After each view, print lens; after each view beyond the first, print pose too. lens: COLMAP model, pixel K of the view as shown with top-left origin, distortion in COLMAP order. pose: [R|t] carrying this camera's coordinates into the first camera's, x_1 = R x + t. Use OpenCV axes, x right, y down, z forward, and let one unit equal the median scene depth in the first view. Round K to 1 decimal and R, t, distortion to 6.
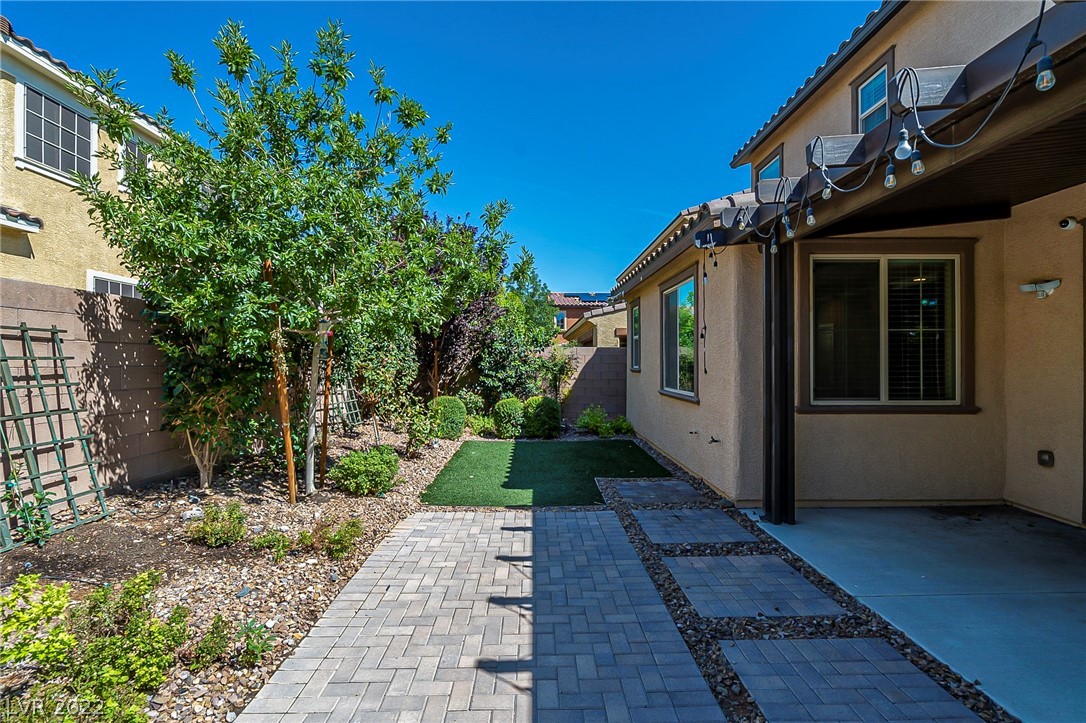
lens RADIAL K [[496.0, 0, 542.9], [0, 496.0, 359.8], [0, 0, 1]] dist [0.003772, 0.000384]
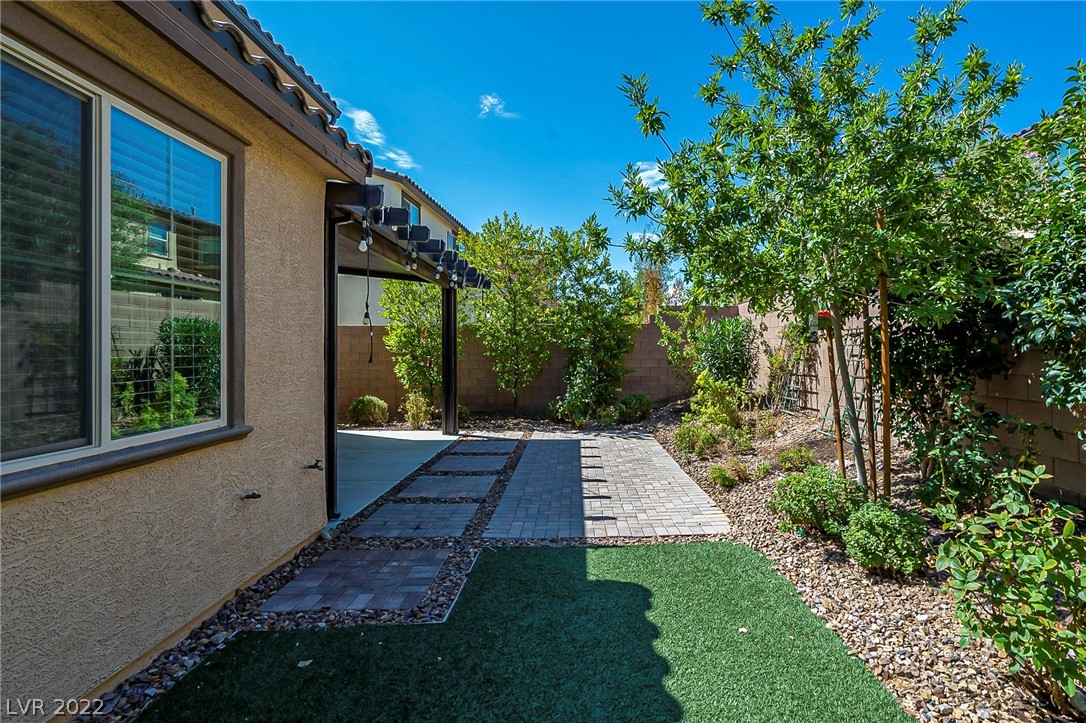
lens RADIAL K [[496.0, 0, 542.8], [0, 496.0, 359.2], [0, 0, 1]] dist [0.003772, 0.000384]
pose [[-0.996337, 0.011640, 0.084714, -0.026065], [0.011378, 0.999929, -0.003570, 0.033363], [-0.084750, -0.002593, -0.996399, 1.971691]]
